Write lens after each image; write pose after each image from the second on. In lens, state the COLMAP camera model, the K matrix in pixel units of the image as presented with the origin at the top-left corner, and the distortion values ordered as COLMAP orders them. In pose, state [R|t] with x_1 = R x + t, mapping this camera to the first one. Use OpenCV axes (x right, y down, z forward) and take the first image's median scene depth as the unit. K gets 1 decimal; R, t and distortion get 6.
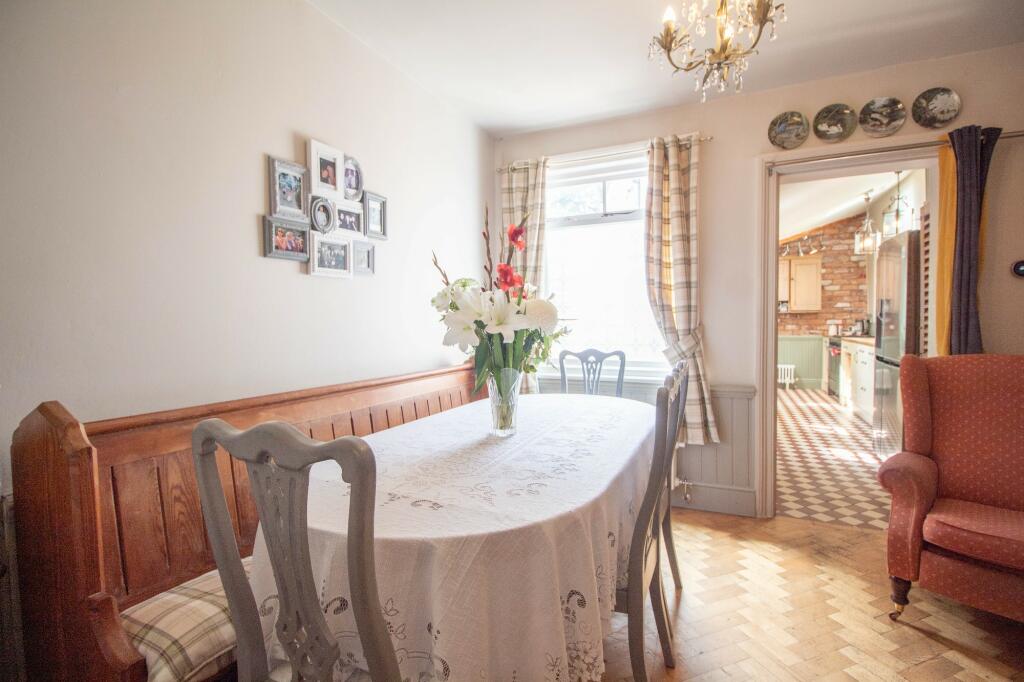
lens RADIAL K [[471.5, 0, 512.0], [0, 471.5, 341.0], [0, 0, 1]] dist [-0.000997, -0.013926]
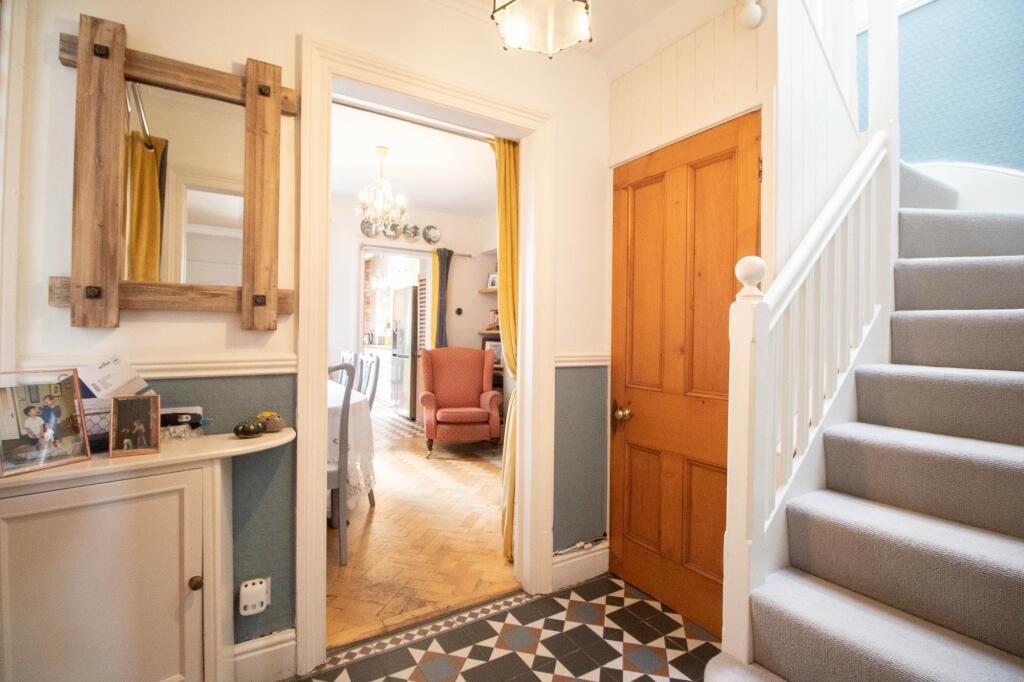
lens RADIAL K [[471.5, 0, 512.0], [0, 471.5, 341.0], [0, 0, 1]] dist [-0.000997, -0.013926]
pose [[0.543135, 0.011308, 0.839569, -0.729168], [0.011895, 0.999705, -0.021160, 0.046813], [-0.839561, 0.021479, 0.542841, -0.507974]]
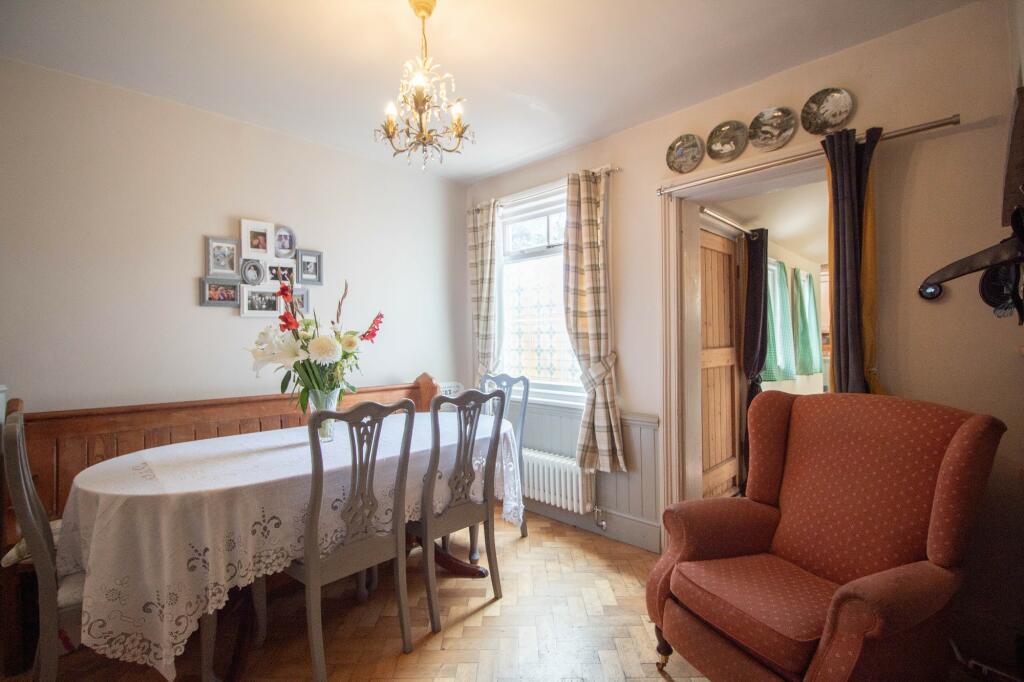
lens RADIAL K [[471.5, 0, 512.0], [0, 471.5, 341.0], [0, 0, 1]] dist [-0.000997, -0.013926]
pose [[0.942163, 0.002934, -0.335141, 0.646654], [-0.013918, 0.999442, -0.030377, -0.030379], [0.334865, 0.033285, 0.941678, -0.025873]]
